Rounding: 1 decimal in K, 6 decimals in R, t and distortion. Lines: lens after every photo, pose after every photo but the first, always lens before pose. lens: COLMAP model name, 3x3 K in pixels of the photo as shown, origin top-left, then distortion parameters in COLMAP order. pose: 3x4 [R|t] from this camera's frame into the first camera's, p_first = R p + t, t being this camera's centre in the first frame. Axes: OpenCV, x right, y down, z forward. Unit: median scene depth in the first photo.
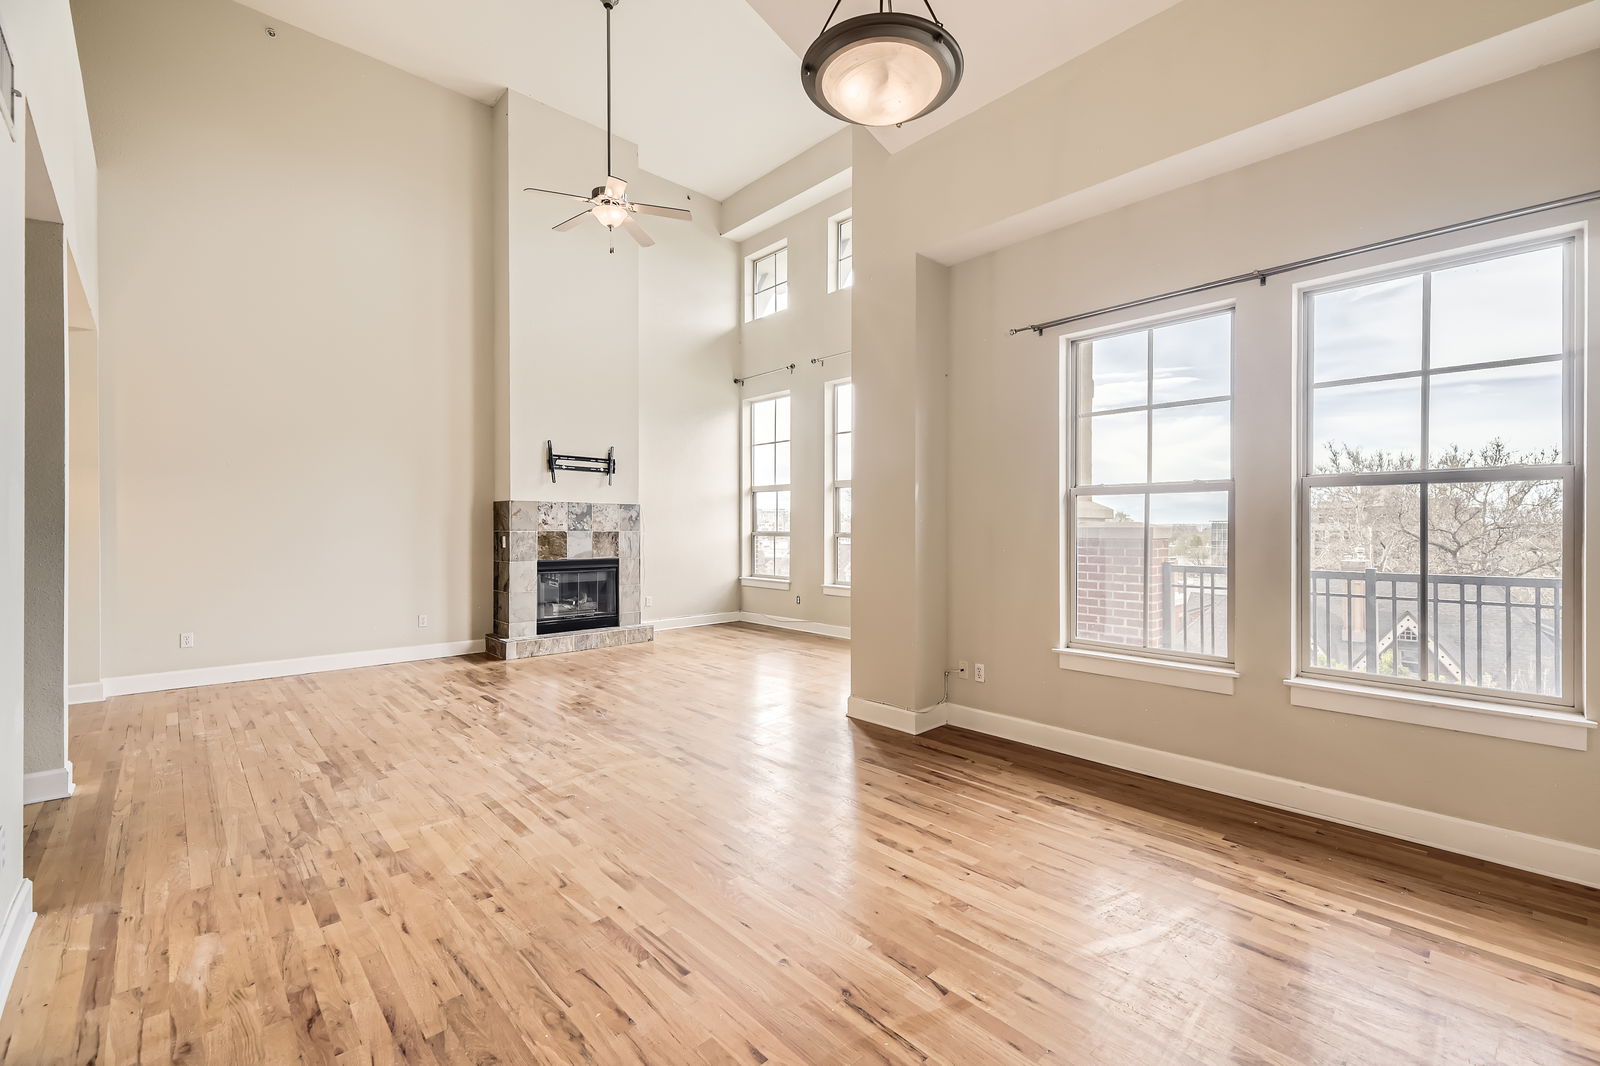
lens RADIAL K [[651.1, 0, 859.8], [0, 651.1, 525.8], [0, 0, 1]] dist [0.004714, 0.000489]
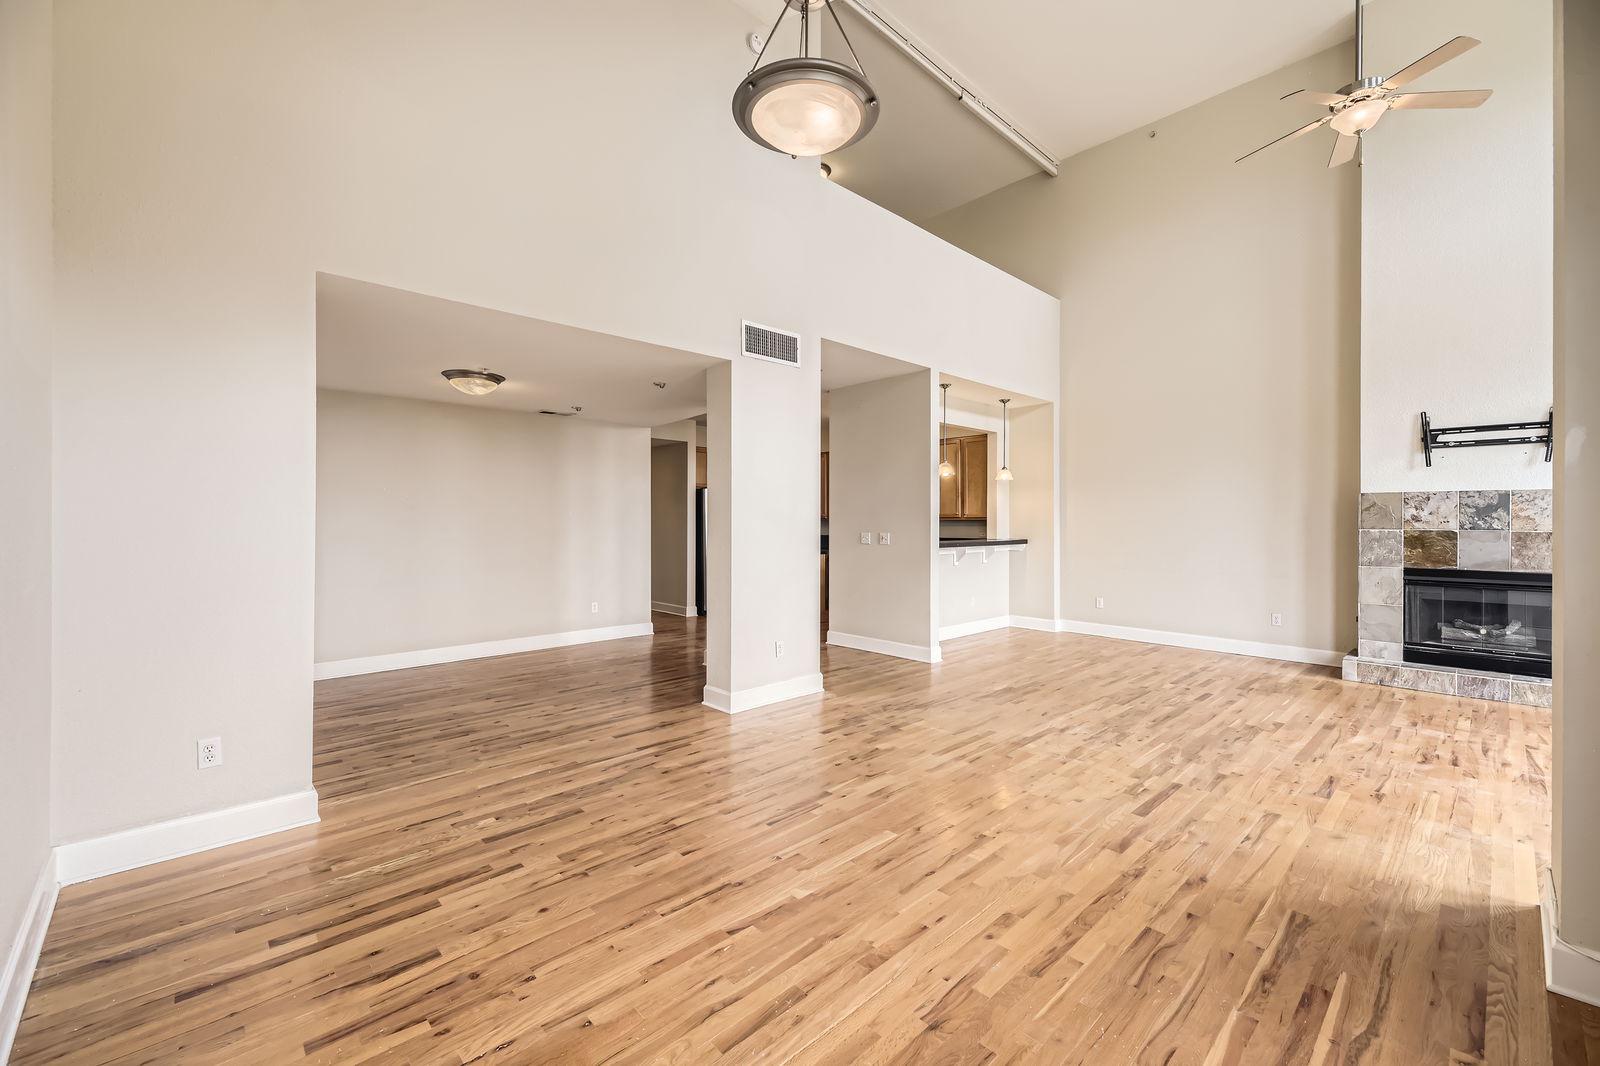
lens RADIAL K [[649.2, 0, 792.8], [0, 649.2, 524.5], [0, 0, 1]] dist [0.003569, -0.000347]
pose [[-0.018273, 0.004842, -0.999821, 0.338971], [-0.001907, 0.999986, 0.004878, -0.000841], [0.999831, 0.001996, -0.018263, 0.304042]]
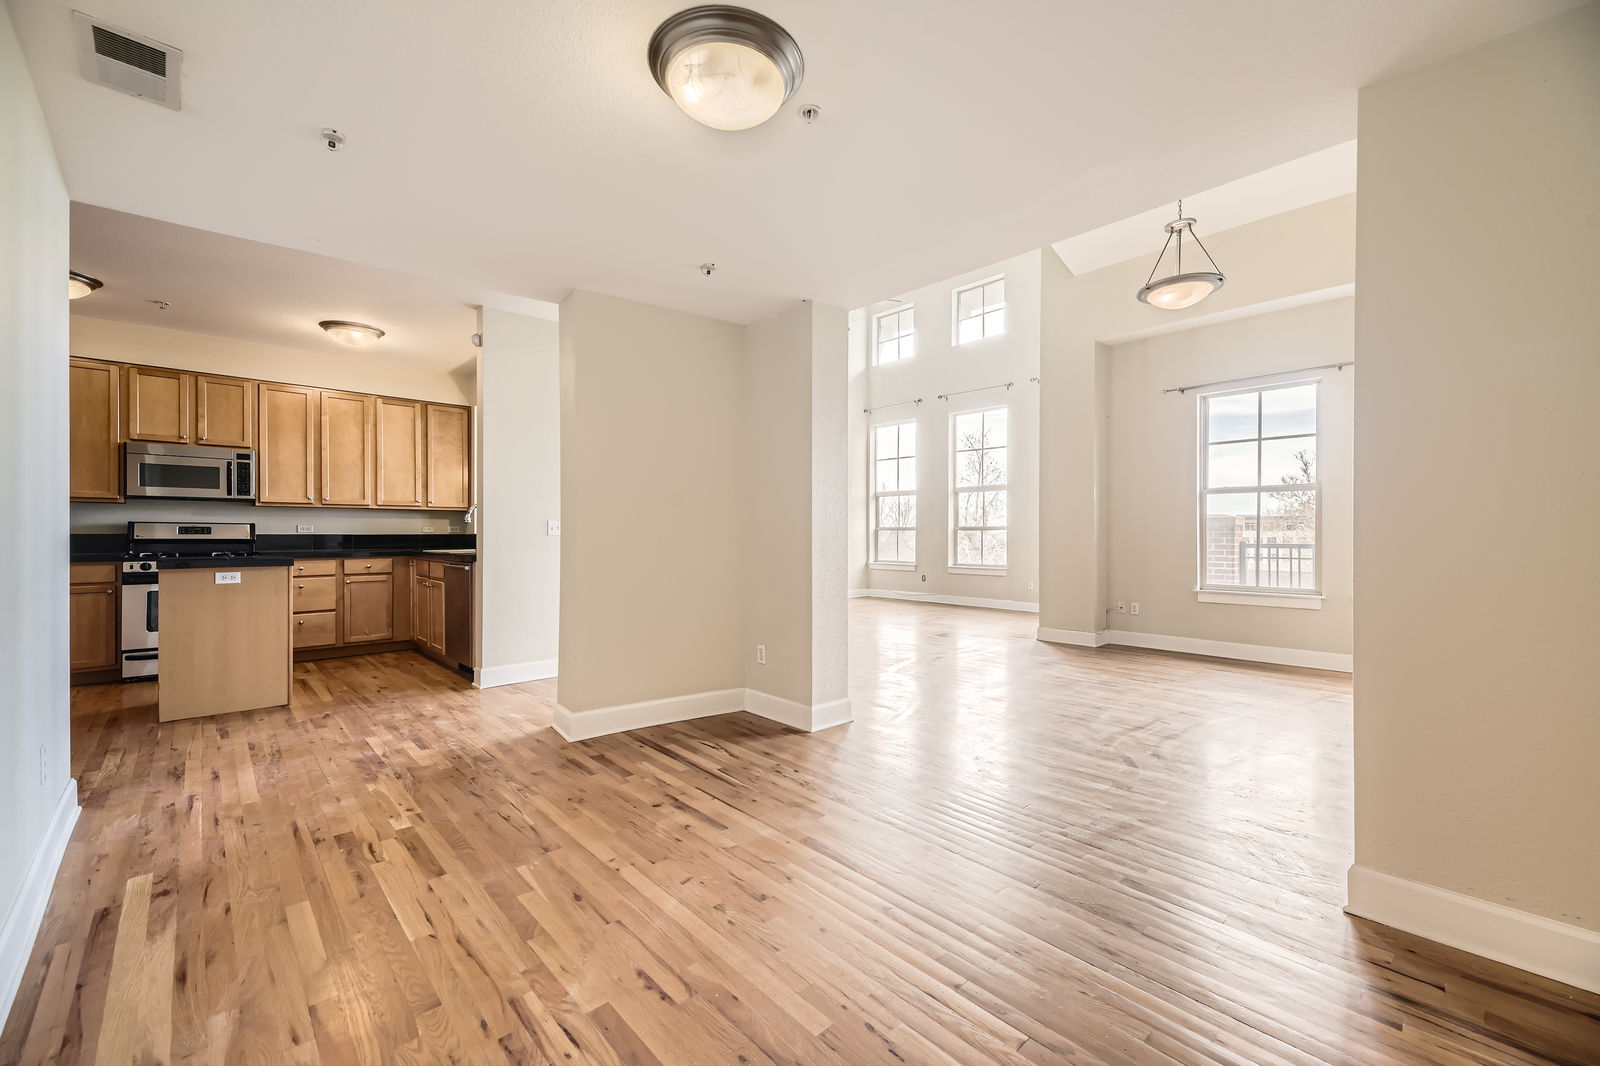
lens RADIAL K [[649.2, 0, 790.7], [0, 649.2, 534.1], [0, 0, 1]] dist [0.003569, -0.000347]
pose [[0.999718, -0.000681, -0.023719, -0.343749], [0.000605, 0.999995, -0.003250, 0.029700], [0.023721, 0.003235, 0.999713, -0.326721]]
